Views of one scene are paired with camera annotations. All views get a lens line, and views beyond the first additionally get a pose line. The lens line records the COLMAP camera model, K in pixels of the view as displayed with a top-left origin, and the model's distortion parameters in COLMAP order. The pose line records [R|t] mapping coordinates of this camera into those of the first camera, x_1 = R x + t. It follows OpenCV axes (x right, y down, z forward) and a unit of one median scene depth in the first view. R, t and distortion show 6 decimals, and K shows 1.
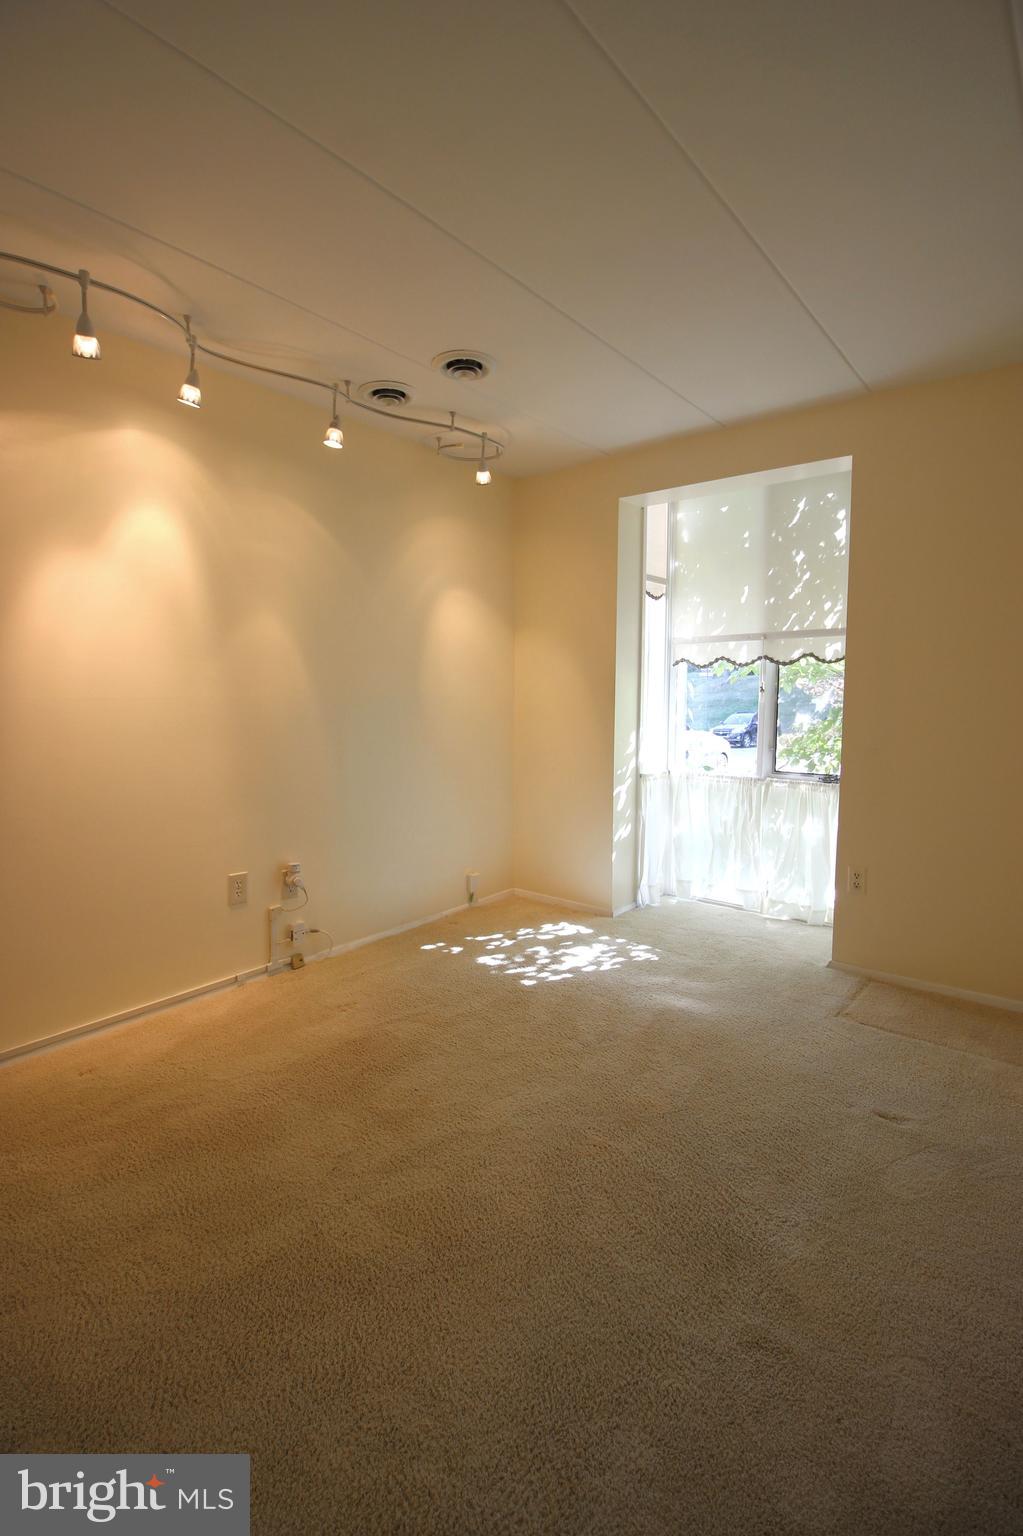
lens RADIAL K [[734.1, 0, 508.9], [0, 734.1, 740.6], [0, 0, 1]] dist [0.000785, -0.013121]
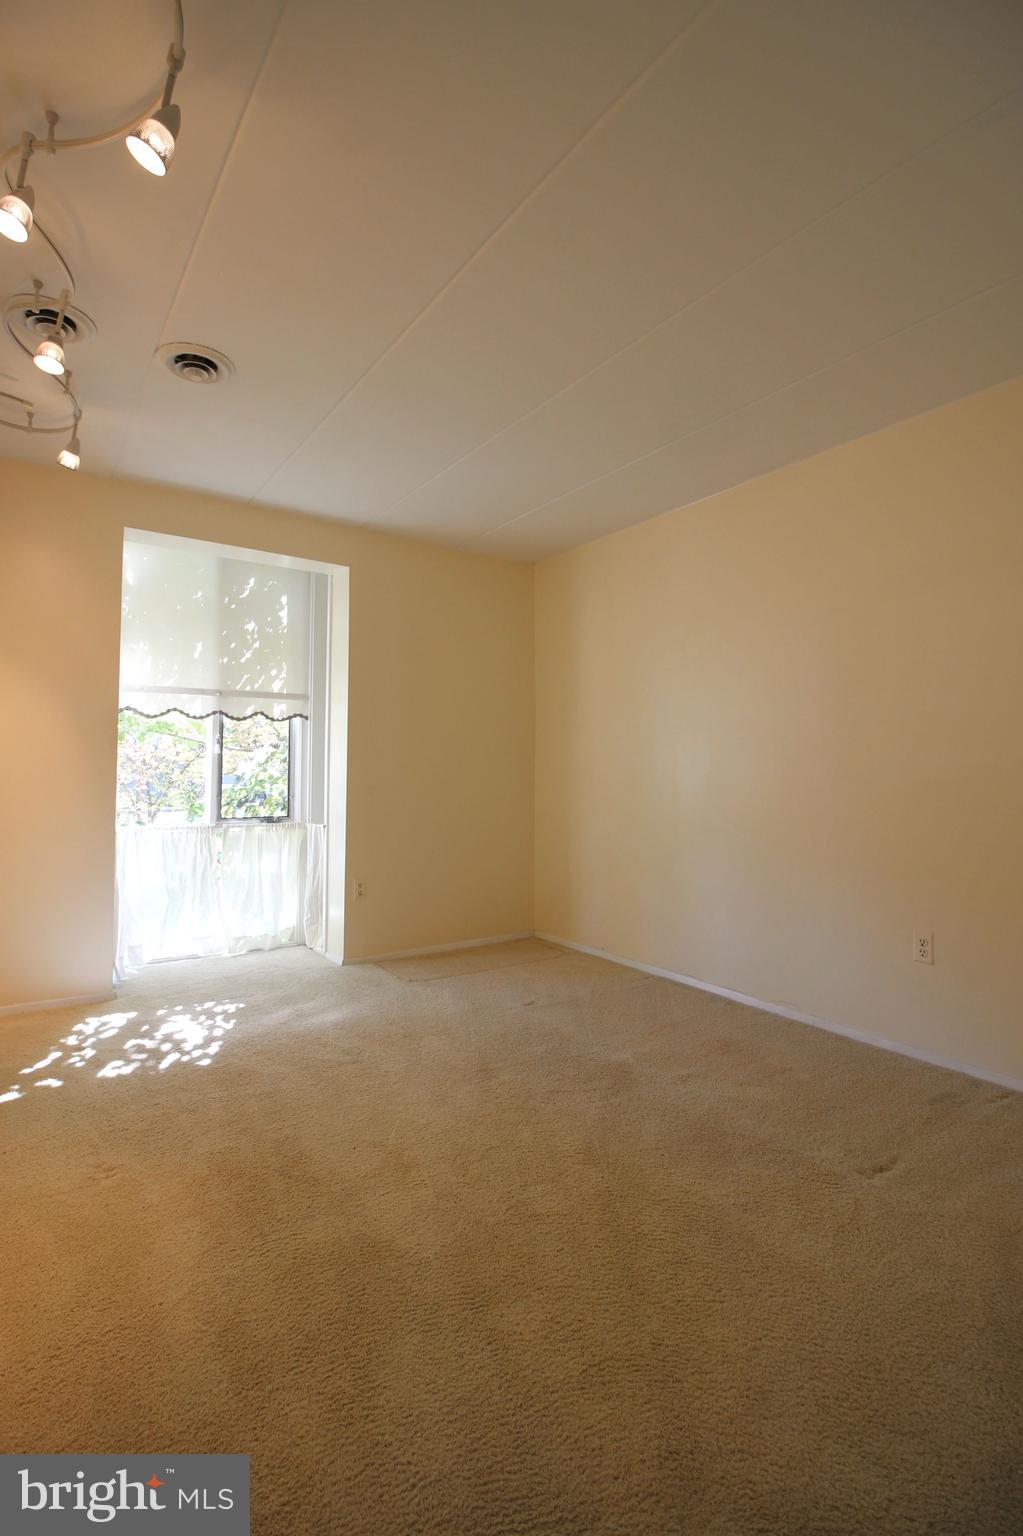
lens RADIAL K [[730.1, 0, 503.1], [0, 730.1, 762.4], [0, 0, 1]] dist [0.001690, -0.012981]
pose [[0.282005, 0.009692, 0.959364, -0.592535], [0.059514, 0.997847, -0.027575, 0.015146], [-0.957565, 0.064872, 0.280820, 0.327200]]
